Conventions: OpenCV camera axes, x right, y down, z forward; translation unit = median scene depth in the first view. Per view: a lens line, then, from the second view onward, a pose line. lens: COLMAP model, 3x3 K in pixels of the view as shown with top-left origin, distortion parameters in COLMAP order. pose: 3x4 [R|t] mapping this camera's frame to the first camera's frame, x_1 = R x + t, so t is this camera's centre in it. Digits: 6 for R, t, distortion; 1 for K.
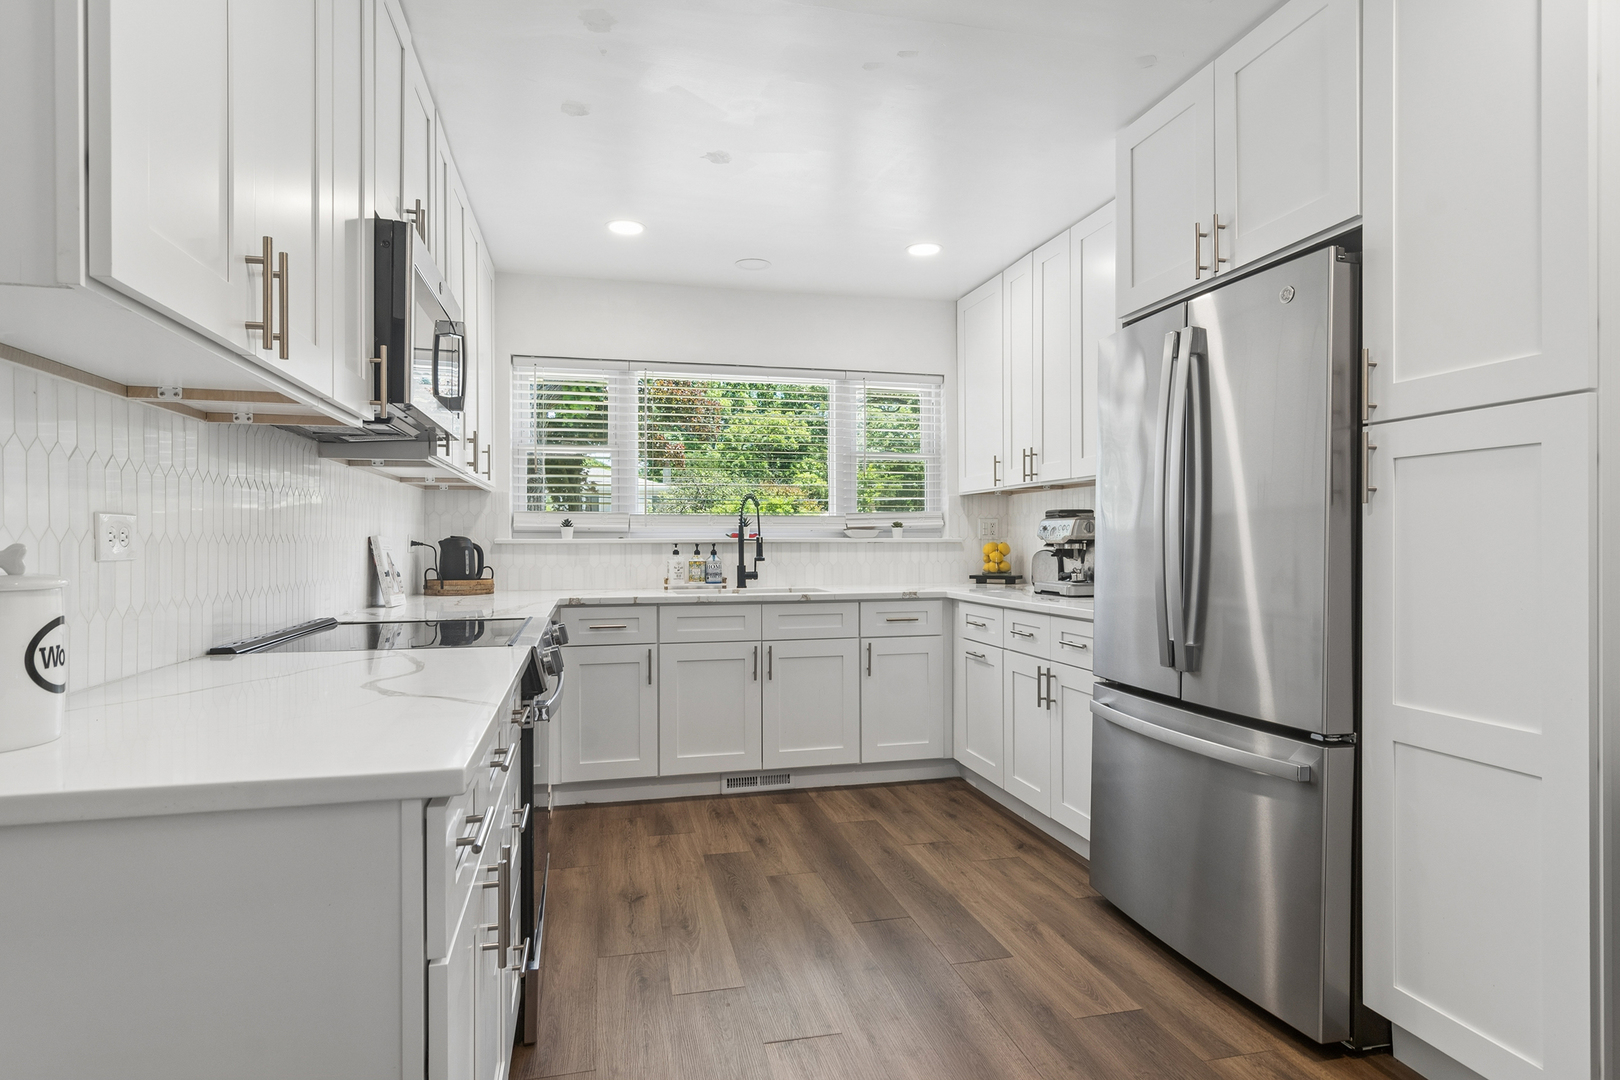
lens RADIAL K [[871.6, 0, 811.9], [0, 871.6, 536.7], [0, 0, 1]] dist [-0.000218, 0.001604]
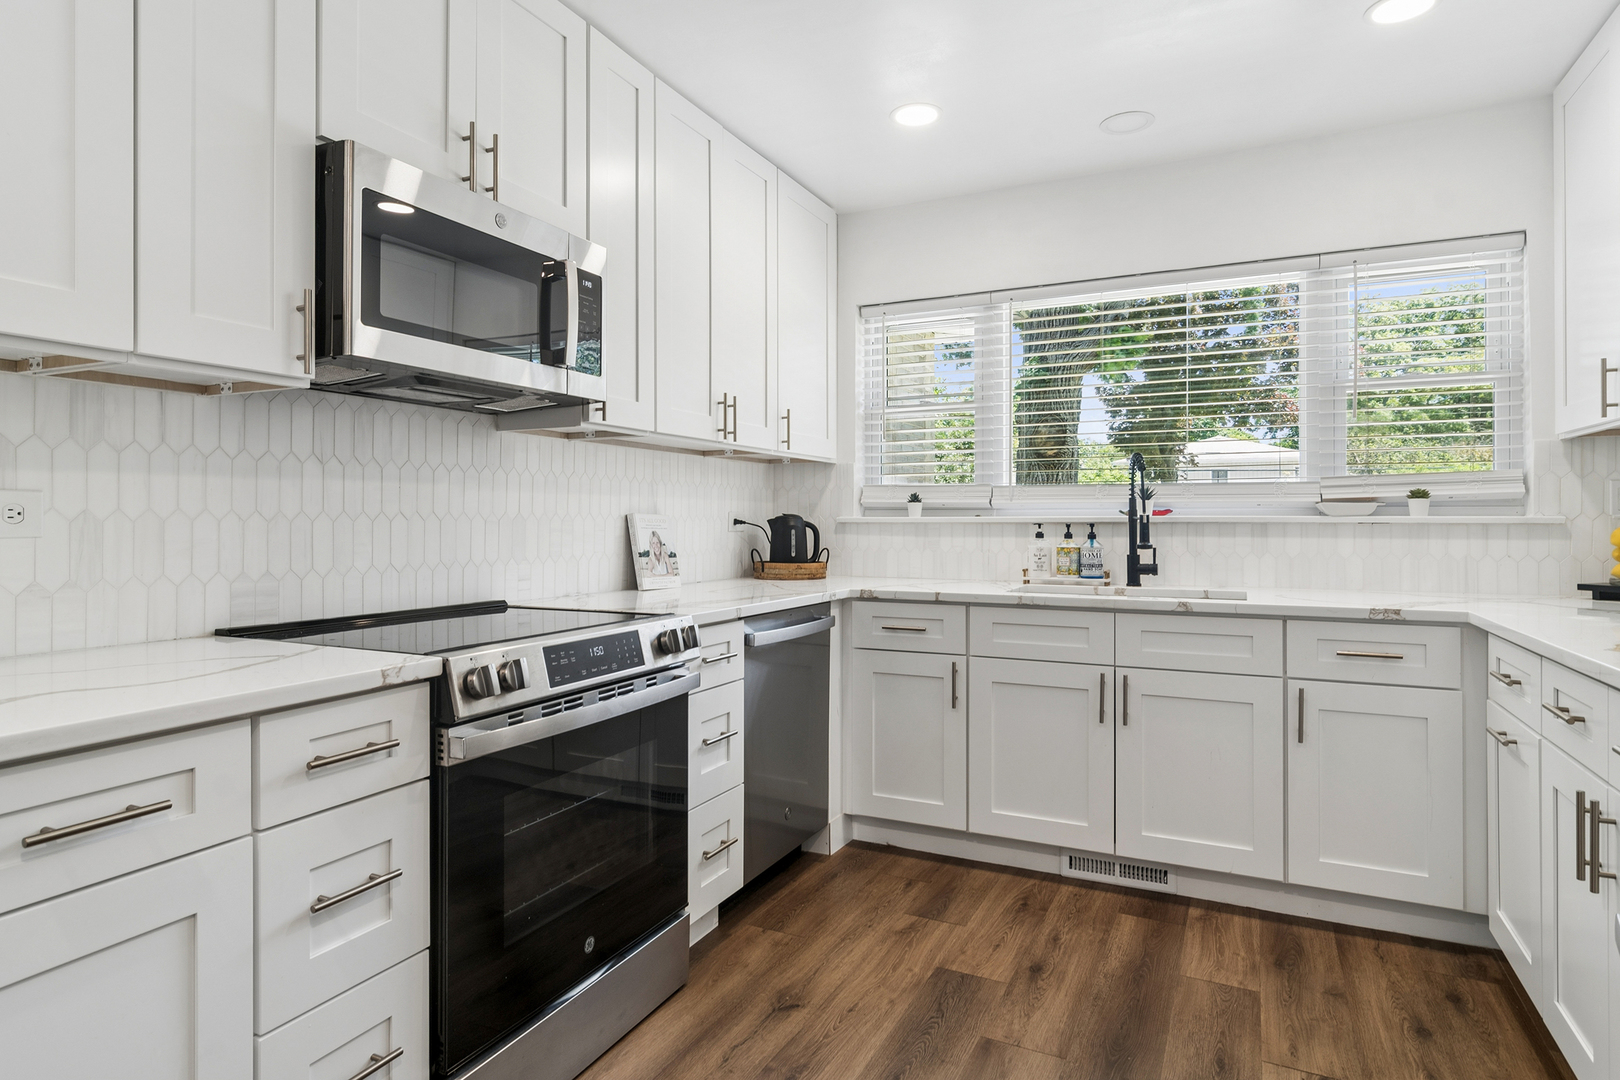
lens RADIAL K [[894.1, 0, 810.0], [0, 894.1, 515.8], [0, 0, 1]] dist [0.001308, 0.000027]
pose [[0.763161, -0.000476, -0.646209, 0.210333], [0.000678, 1.000000, 0.000065, 0.001286], [0.646208, -0.000488, 0.763161, 0.306645]]
